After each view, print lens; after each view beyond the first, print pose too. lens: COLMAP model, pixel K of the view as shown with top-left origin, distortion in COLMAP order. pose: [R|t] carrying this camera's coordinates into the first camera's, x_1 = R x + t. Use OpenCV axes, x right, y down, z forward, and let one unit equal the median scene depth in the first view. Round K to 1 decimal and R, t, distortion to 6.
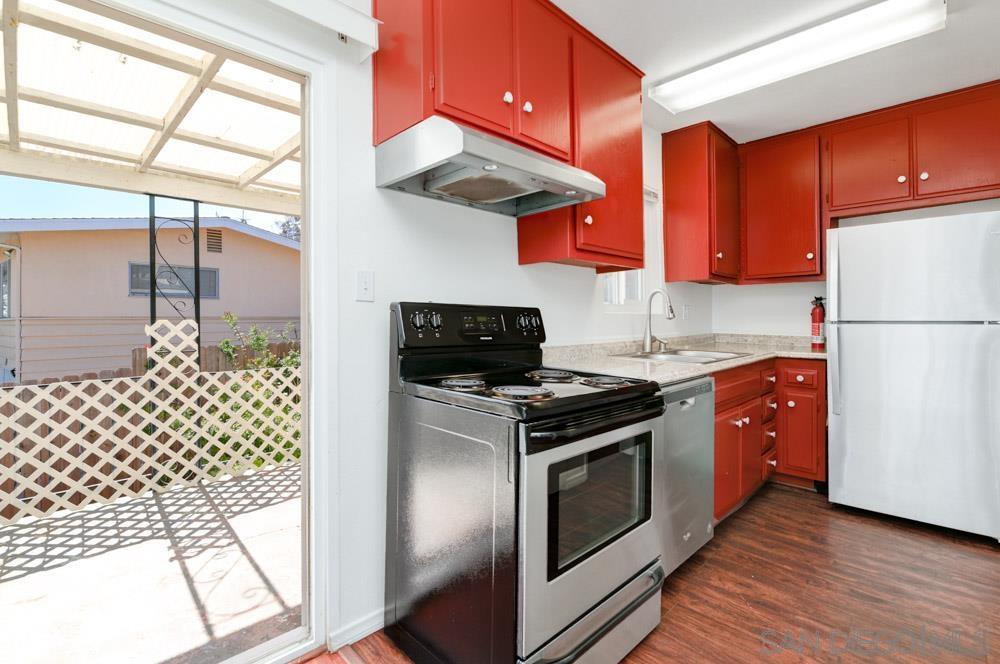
lens RADIAL K [[467.9, 0, 476.4], [0, 467.9, 319.6], [0, 0, 1]] dist [0.001158, -0.007108]
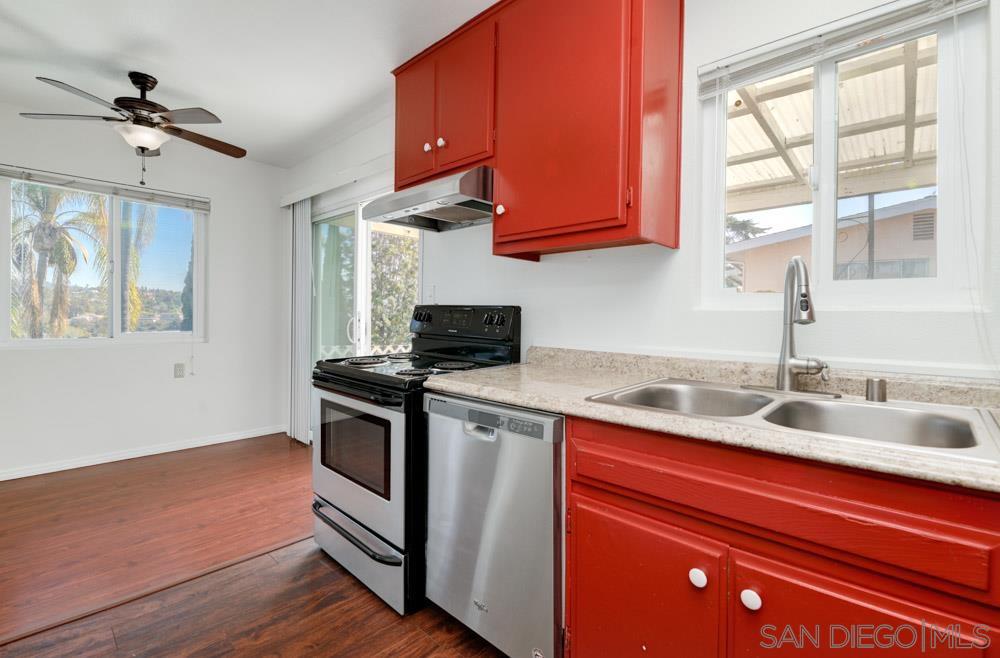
lens RADIAL K [[438.8, 0, 500.0], [0, 438.8, 329.0], [0, 0, 1]] dist [-0.000196, -0.000082]
pose [[0.060562, 0.035565, -0.997531, 0.833813], [-0.014476, 0.999291, 0.034749, -0.006142], [0.998059, 0.012335, 0.061034, 0.711707]]
